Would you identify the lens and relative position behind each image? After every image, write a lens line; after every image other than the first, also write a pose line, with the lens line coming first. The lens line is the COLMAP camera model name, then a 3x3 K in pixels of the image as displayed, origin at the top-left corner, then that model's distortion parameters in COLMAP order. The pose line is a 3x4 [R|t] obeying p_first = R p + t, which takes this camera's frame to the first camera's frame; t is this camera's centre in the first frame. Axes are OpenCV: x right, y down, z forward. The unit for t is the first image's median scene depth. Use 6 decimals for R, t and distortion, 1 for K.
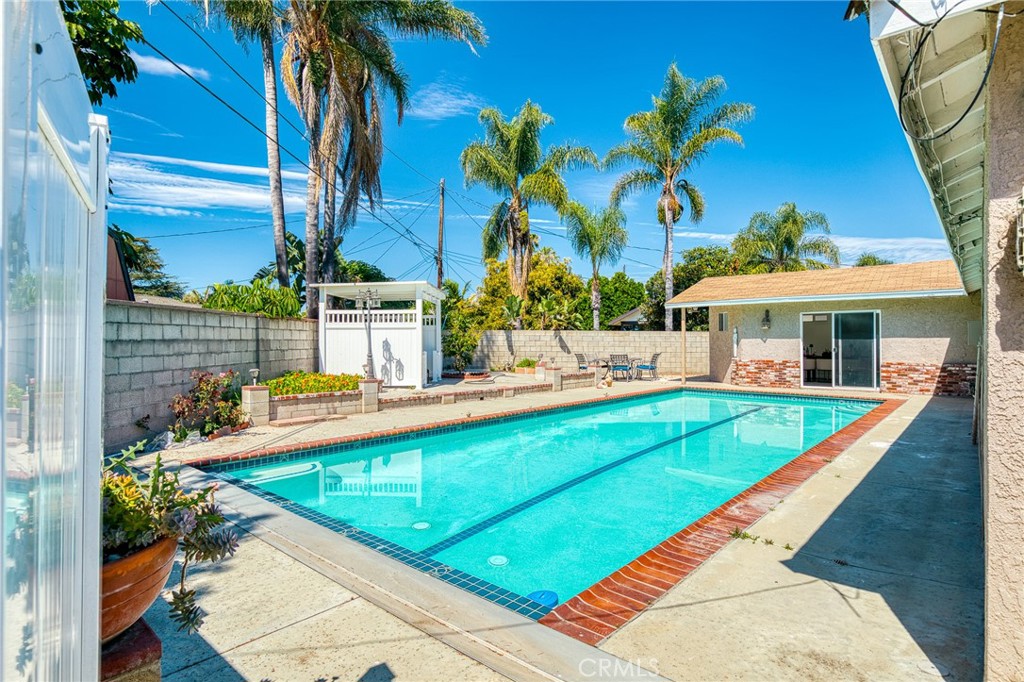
lens RADIAL K [[553.4, 0, 513.4], [0, 553.4, 337.7], [0, 0, 1]] dist [-0.029781, -0.001182]
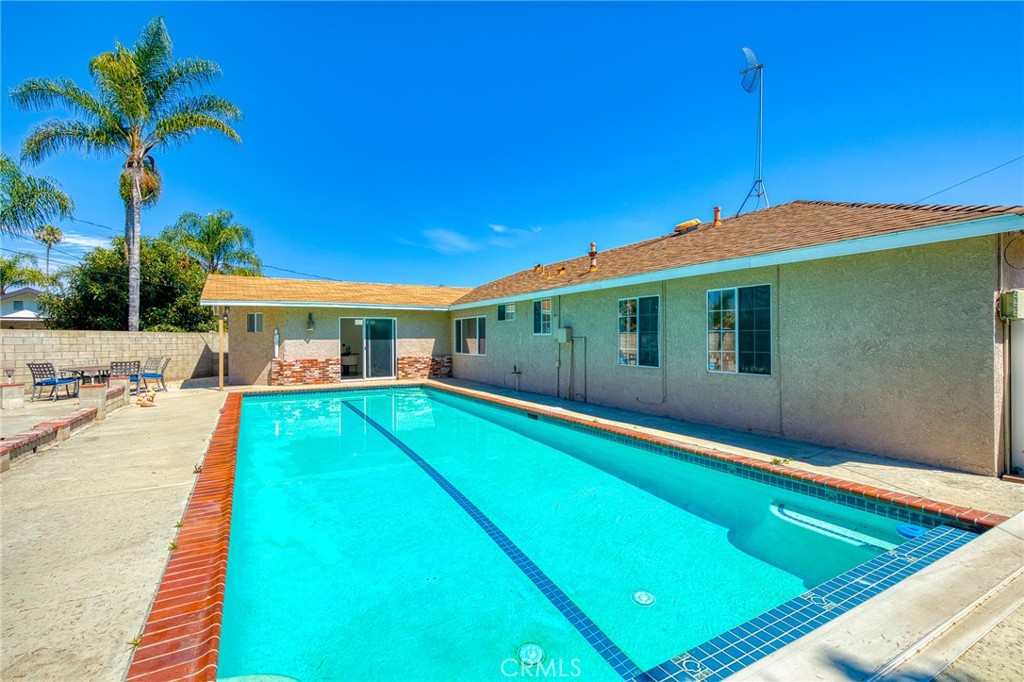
lens RADIAL K [[464.9, 0, 512.5], [0, 464.9, 333.9], [0, 0, 1]] dist [0.003357, -0.001360]
pose [[0.317835, 0.008136, 0.948111, -0.288393], [0.002891, 0.999950, -0.009550, 0.000491], [-0.948142, 0.005776, 0.317796, 0.336746]]
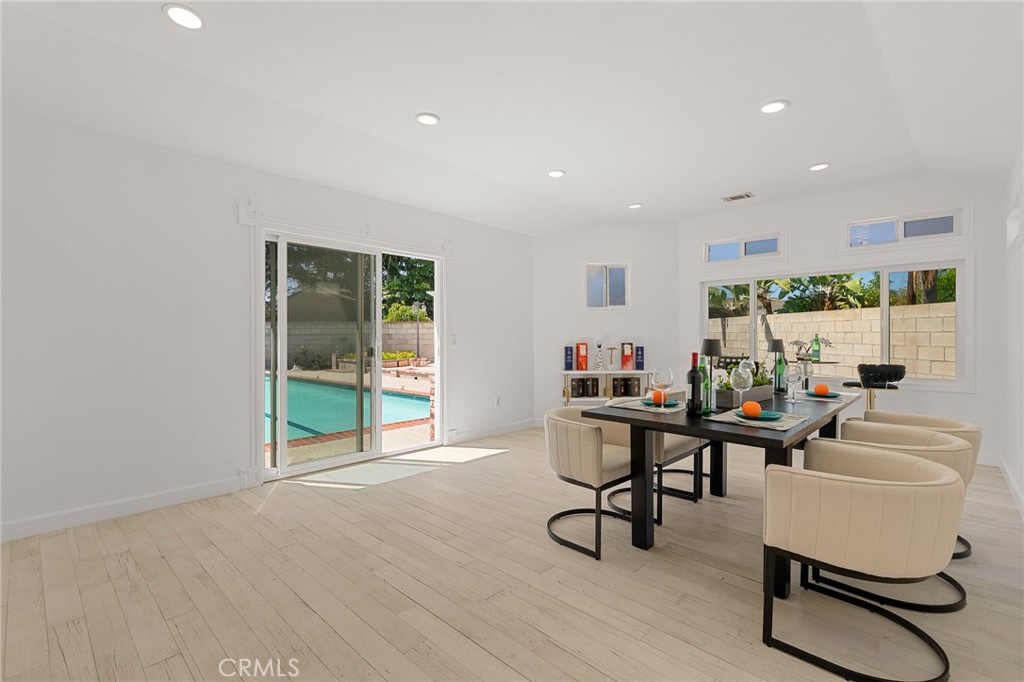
lens RADIAL K [[464.9, 0, 508.7], [0, 464.9, 337.5], [0, 0, 1]] dist [0.003357, -0.001360]
pose [[-0.056140, 0.003796, -0.998416, 0.818618], [0.008038, 0.999962, 0.003350, 0.010554], [0.998391, -0.007837, -0.056168, 1.028258]]
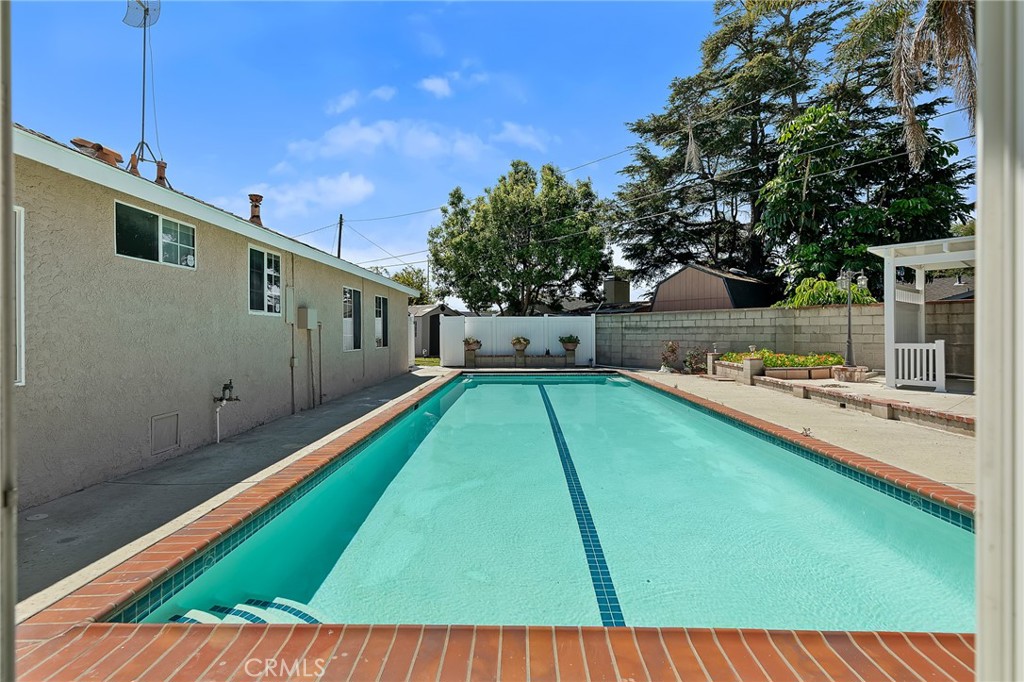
lens RADIAL K [[464.9, 0, 507.0], [0, 464.9, 333.7], [0, 0, 1]] dist [0.003357, -0.001360]
pose [[-0.778451, 0.004983, -0.627685, 0.523955], [0.005671, 0.999984, 0.000905, 0.012345], [0.627679, -0.002855, -0.778467, 0.960498]]
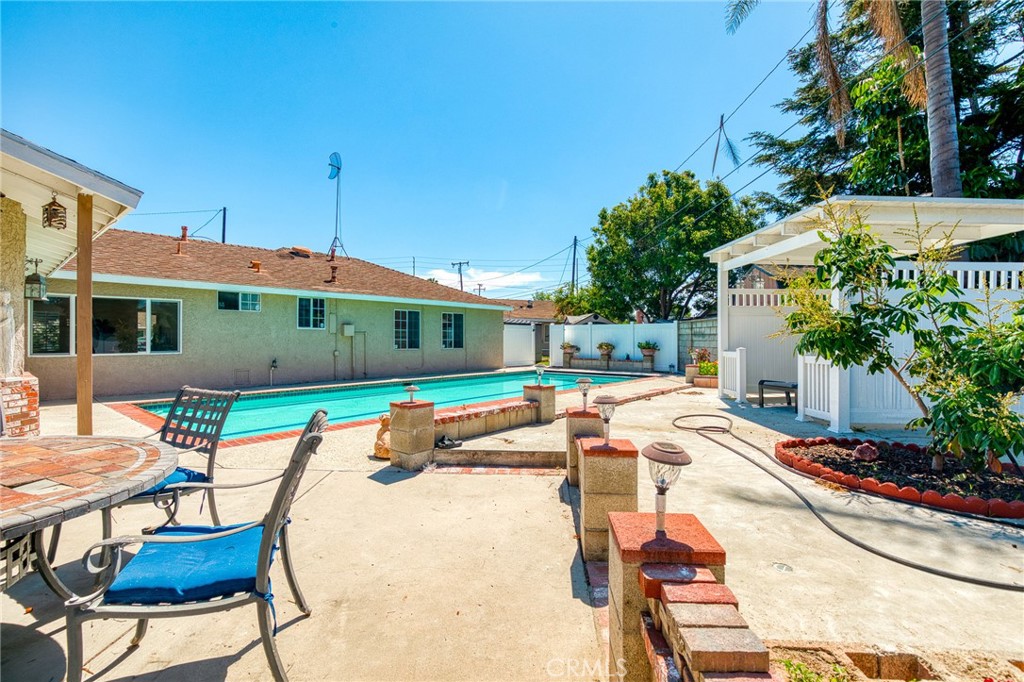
lens RADIAL K [[464.9, 0, 503.7], [0, 464.9, 338.3], [0, 0, 1]] dist [0.003357, -0.001360]
pose [[-0.999941, 0.000734, -0.010817, 0.088324], [0.000800, 0.999981, -0.006140, 0.017036], [0.010813, -0.006149, -0.999923, 1.352328]]
